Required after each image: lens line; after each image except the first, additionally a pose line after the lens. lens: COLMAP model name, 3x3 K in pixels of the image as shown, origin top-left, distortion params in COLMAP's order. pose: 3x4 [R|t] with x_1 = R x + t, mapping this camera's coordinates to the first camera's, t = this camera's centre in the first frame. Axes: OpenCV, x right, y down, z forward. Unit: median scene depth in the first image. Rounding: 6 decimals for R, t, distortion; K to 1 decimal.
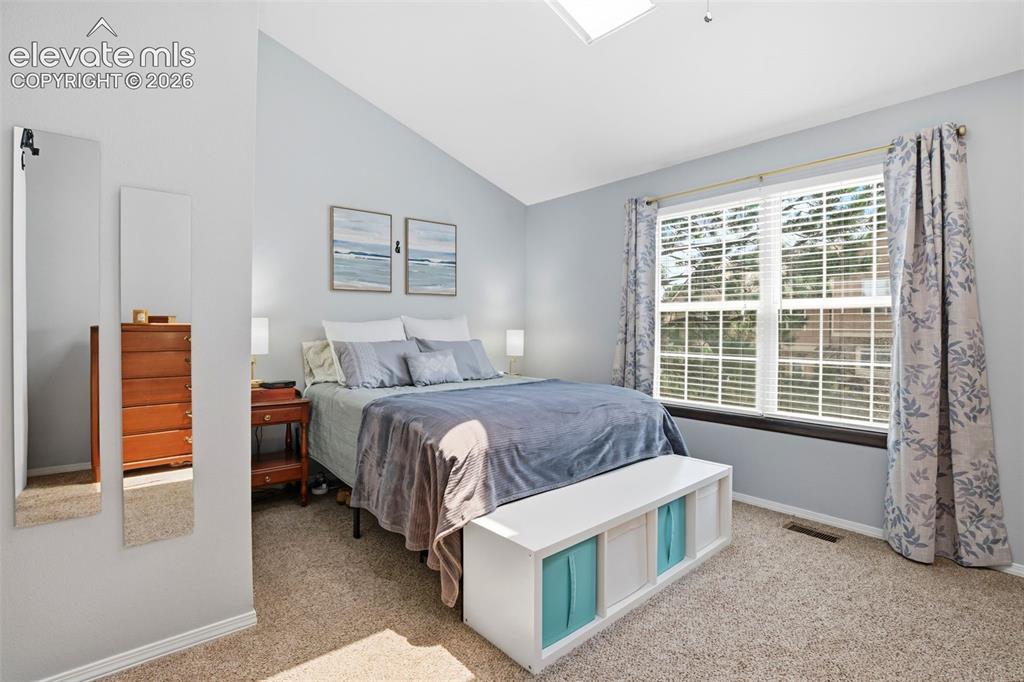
lens RADIAL K [[484.2, 0, 521.6], [0, 484.2, 329.1], [0, 0, 1]] dist [-0.029924, -0.000080]
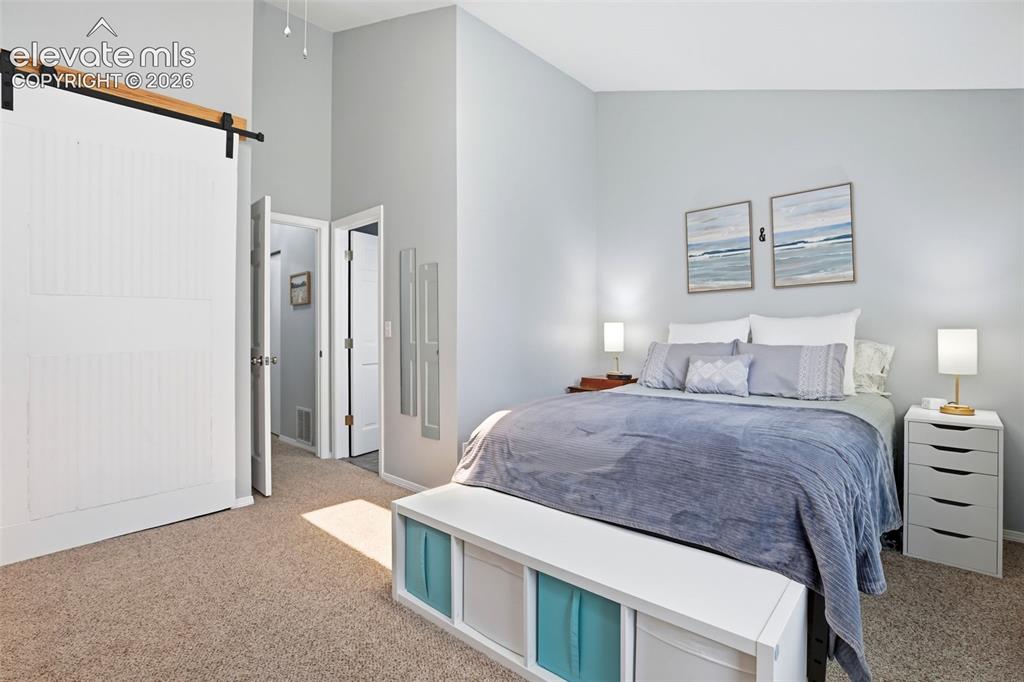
lens RADIAL K [[484.2, 0, 521.6], [0, 484.2, 329.1], [0, 0, 1]] dist [-0.029924, -0.000080]
pose [[0.120637, -0.013777, -0.992601, 0.571458], [0.008700, 0.999880, -0.012821, 0.005776], [0.992659, -0.007089, 0.120742, 0.499668]]
